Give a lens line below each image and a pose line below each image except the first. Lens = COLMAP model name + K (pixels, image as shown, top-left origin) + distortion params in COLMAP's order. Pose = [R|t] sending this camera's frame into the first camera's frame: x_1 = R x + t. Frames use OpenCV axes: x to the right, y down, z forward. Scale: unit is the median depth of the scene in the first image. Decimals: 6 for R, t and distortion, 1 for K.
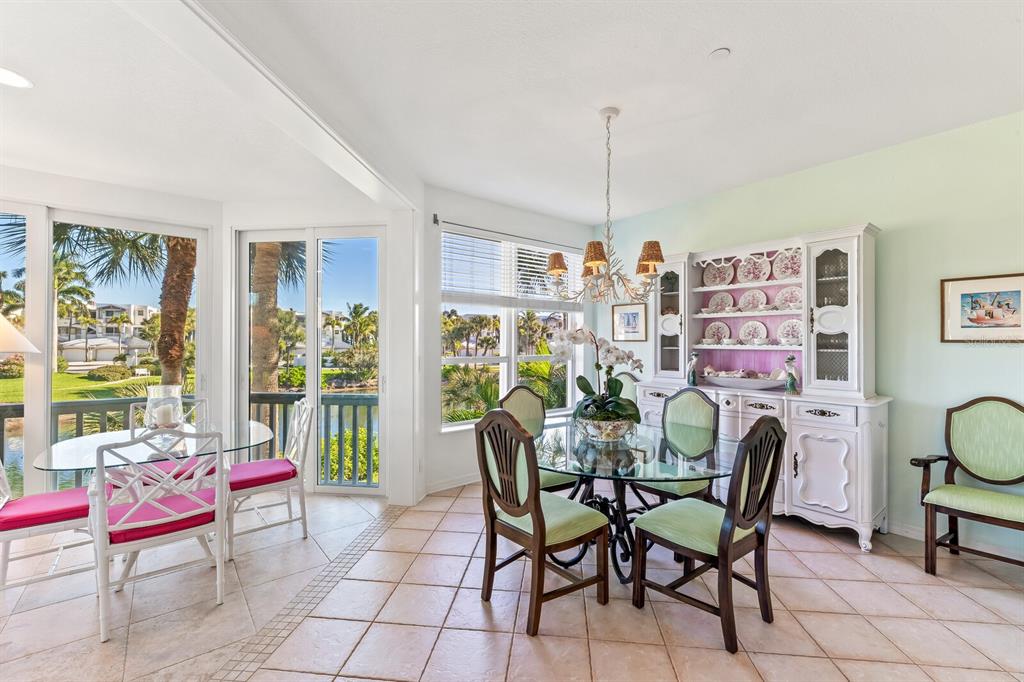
lens RADIAL K [[437.9, 0, 517.4], [0, 437.9, 343.1], [0, 0, 1]] dist [0.001728, -0.000101]
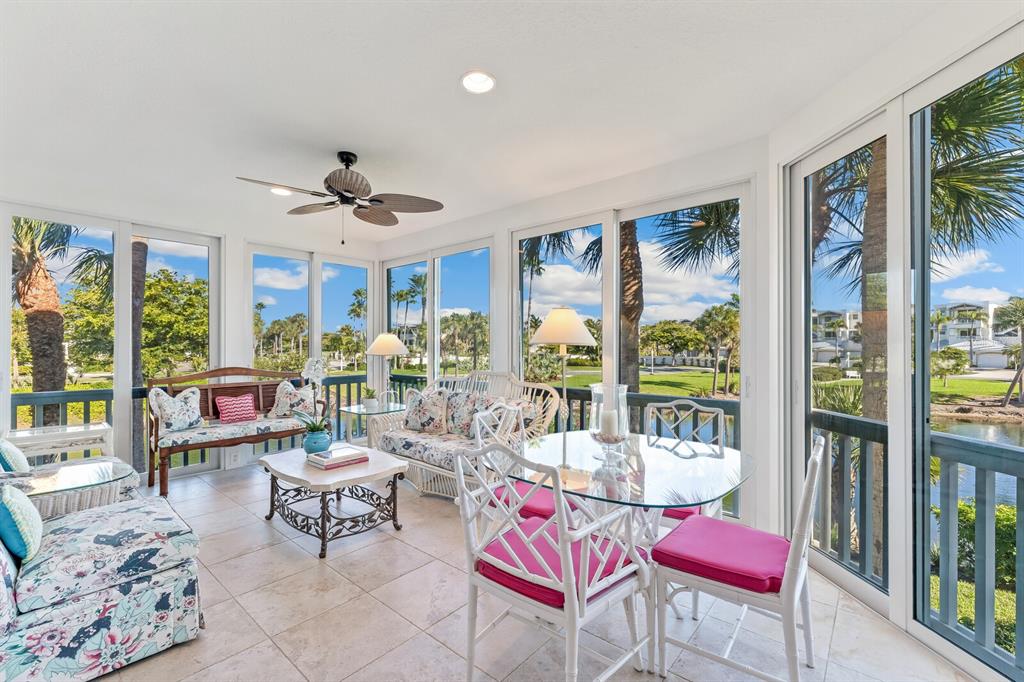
lens RADIAL K [[437.9, 0, 513.0], [0, 437.9, 346.4], [0, 0, 1]] dist [0.001728, -0.000101]
pose [[0.184469, -0.002738, -0.982834, -0.050000], [0.001985, 0.999995, -0.002413, 0.019073], [0.982836, -0.001505, 0.184474, 0.421674]]
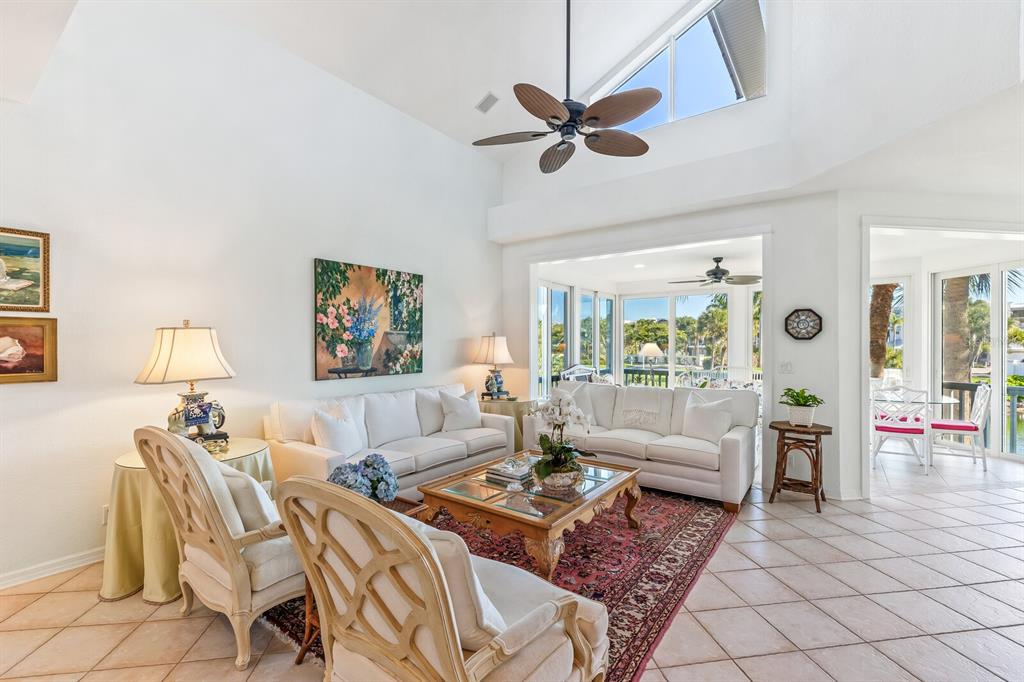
lens RADIAL K [[437.9, 0, 514.1], [0, 437.9, 345.4], [0, 0, 1]] dist [0.001728, -0.000101]
pose [[0.249184, -0.001169, -0.968455, 0.434141], [0.002346, 0.999997, -0.000603, -0.008394], [0.968453, -0.002121, 0.249186, -0.721768]]
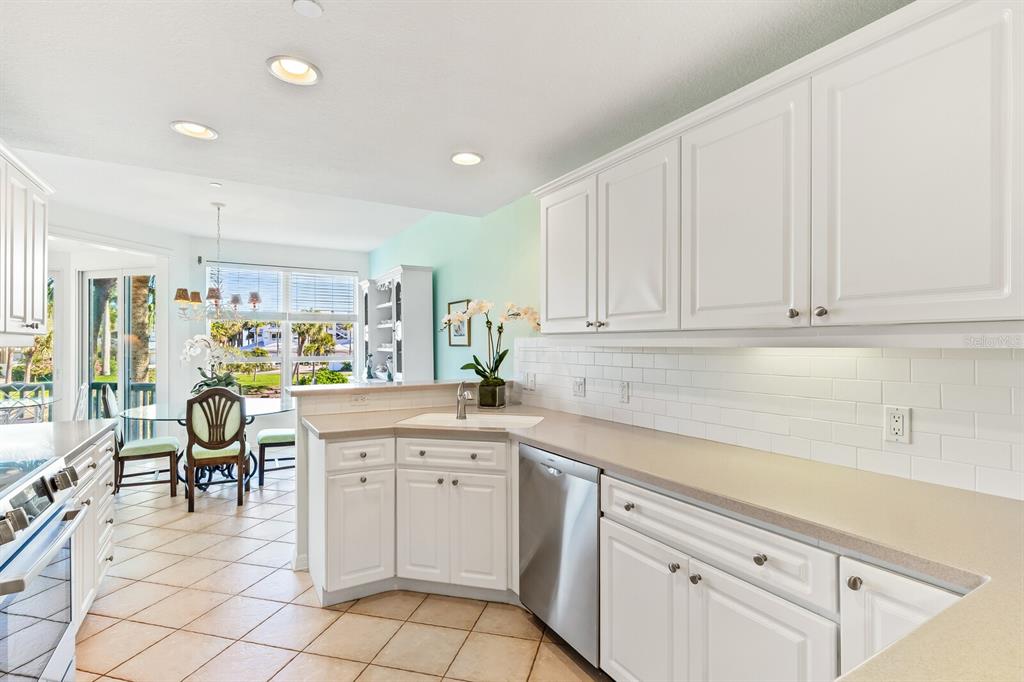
lens RADIAL K [[490.8, 0, 514.1], [0, 490.8, 344.1], [0, 0, 1]] dist [0.004693, 0.000561]
pose [[0.989321, -0.006242, -0.145622, 0.934747], [0.005986, 0.999980, -0.002193, -0.003337], [0.145633, 0.001298, 0.989338, -0.373619]]
